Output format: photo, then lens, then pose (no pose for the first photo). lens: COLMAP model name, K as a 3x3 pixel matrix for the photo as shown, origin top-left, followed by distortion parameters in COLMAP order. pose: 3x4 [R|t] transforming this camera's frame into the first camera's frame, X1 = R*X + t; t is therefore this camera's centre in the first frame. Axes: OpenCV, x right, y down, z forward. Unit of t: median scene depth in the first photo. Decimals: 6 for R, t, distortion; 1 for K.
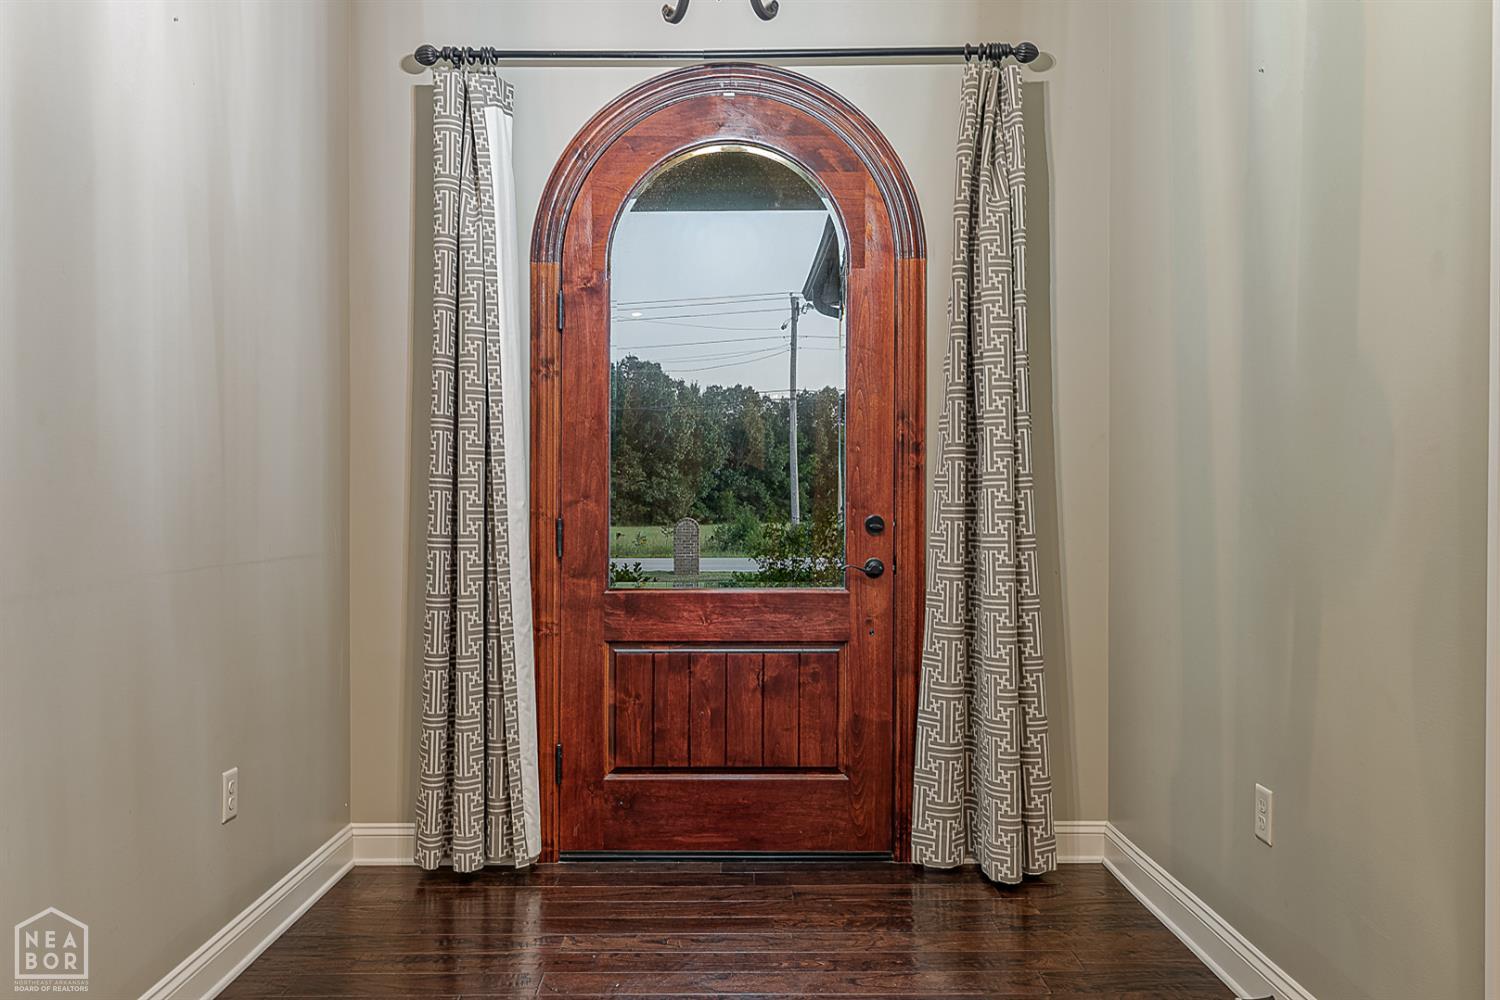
lens RADIAL K [[1137.1, 0, 735.8], [0, 1137.1, 500.2], [0, 0, 1]] dist [-0.004165, 0.012812]
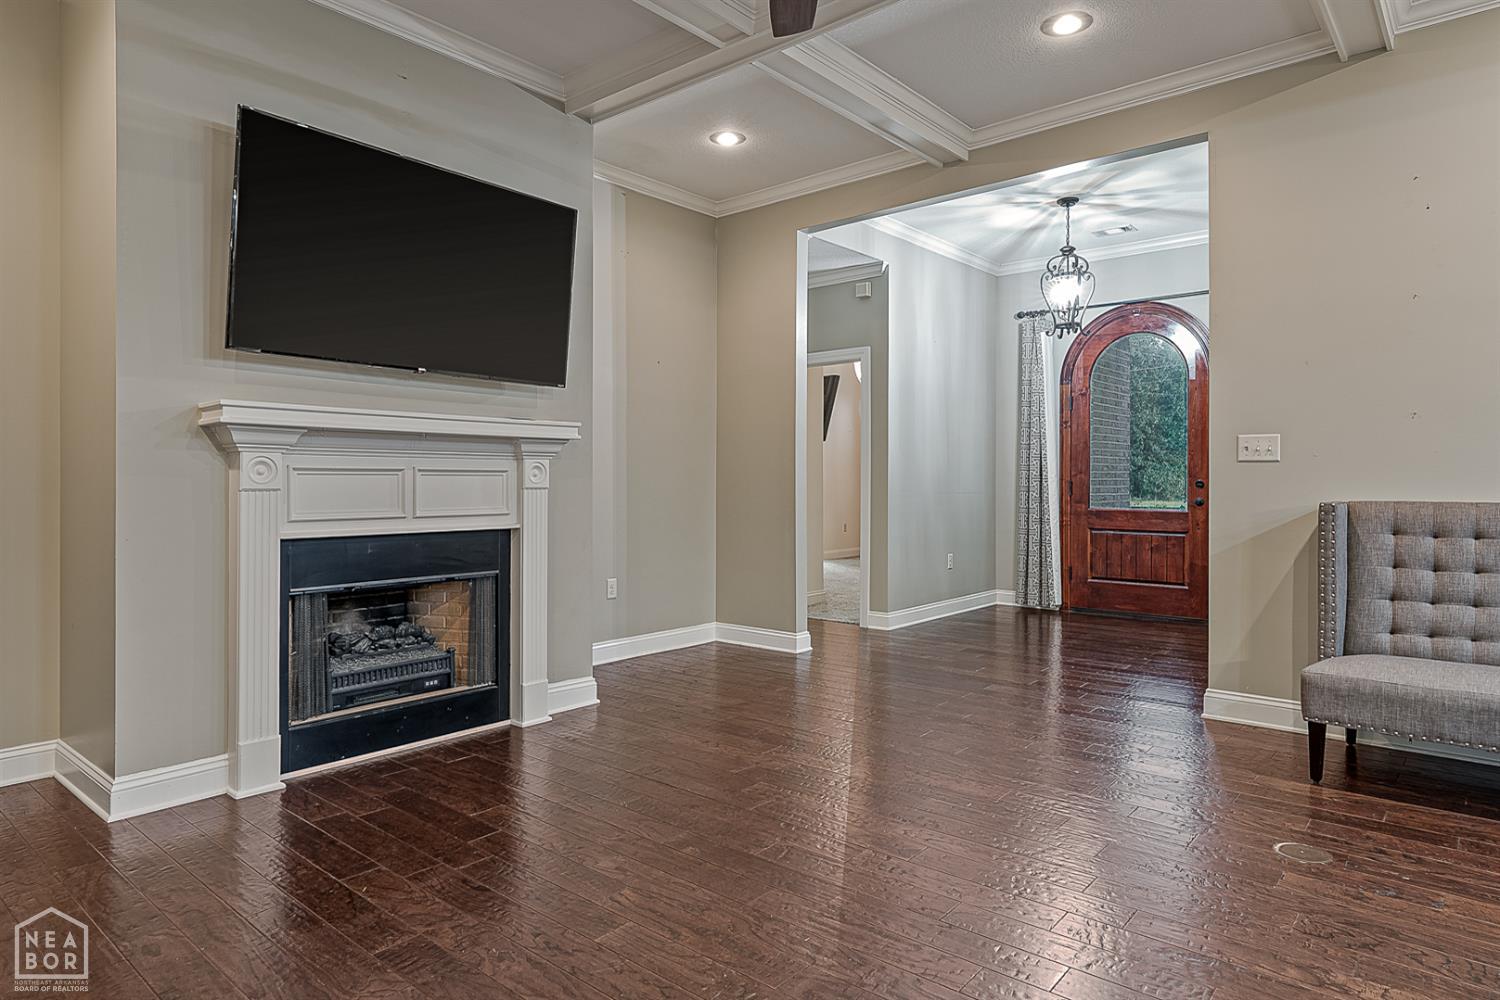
lens RADIAL K [[890.6, 0, 739.4], [0, 890.6, 479.4], [0, 0, 1]] dist [-0.008620, -0.000787]
pose [[0.763898, 0.003794, -0.645326, 0.594125], [-0.005874, 0.999982, -0.001075, 0.019036], [0.645310, 0.004612, 0.763907, -1.082639]]
